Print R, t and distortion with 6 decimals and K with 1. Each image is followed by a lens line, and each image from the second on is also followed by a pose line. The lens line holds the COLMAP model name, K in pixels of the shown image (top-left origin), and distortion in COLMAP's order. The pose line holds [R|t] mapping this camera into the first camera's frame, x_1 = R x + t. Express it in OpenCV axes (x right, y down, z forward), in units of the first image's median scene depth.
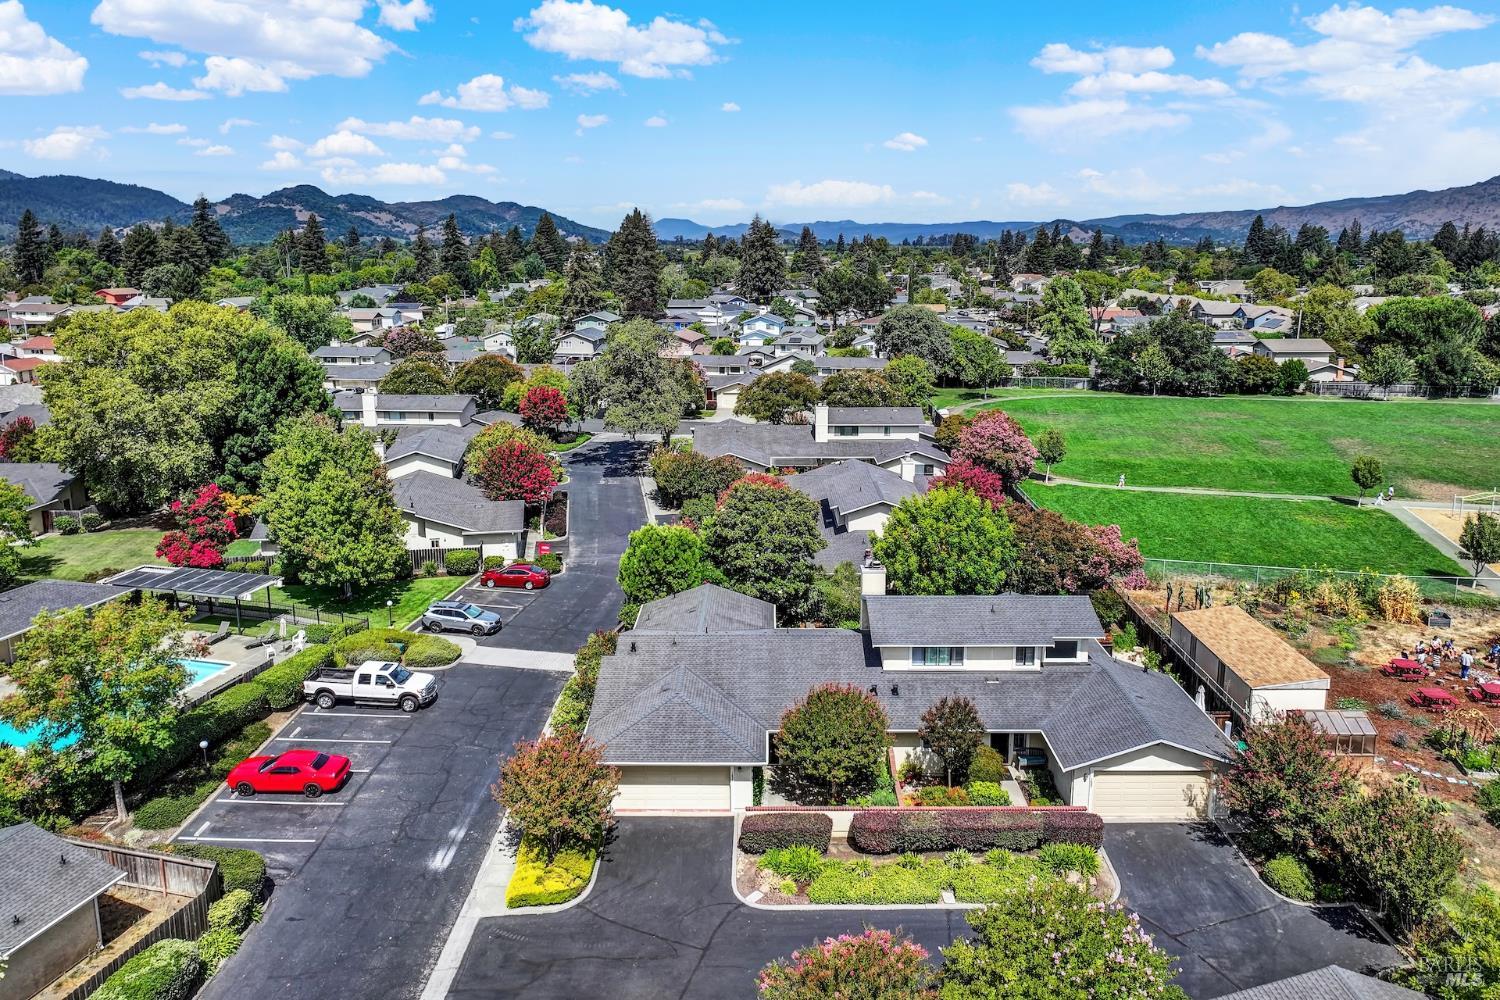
lens RADIAL K [[1010.5, 0, 750.0], [0, 1010.5, 500.0], [0, 0, 1]] dist [0.004612, 0.000378]
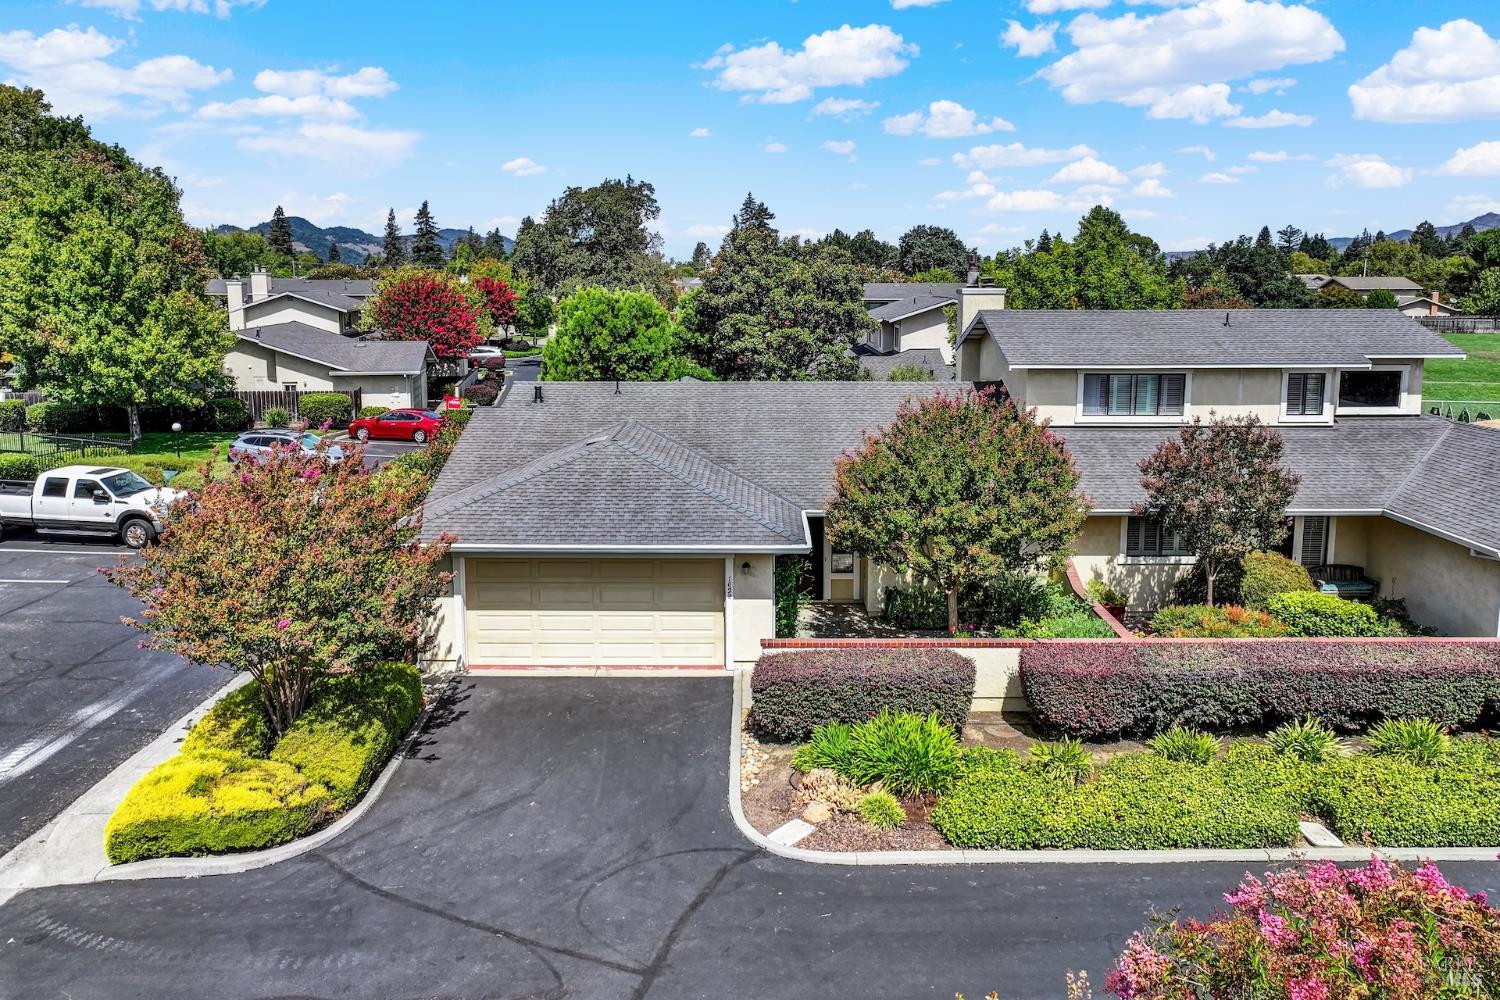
lens RADIAL K [[1025.5, 0, 752.4], [0, 1025.5, 478.5], [0, 0, 1]] dist [0.001569, 0.007877]
pose [[0.999889, 0.006080, 0.013606, -0.013922], [-0.005320, 0.998459, -0.055240, 0.253176], [-0.013921, 0.055161, 0.998380, 0.551117]]
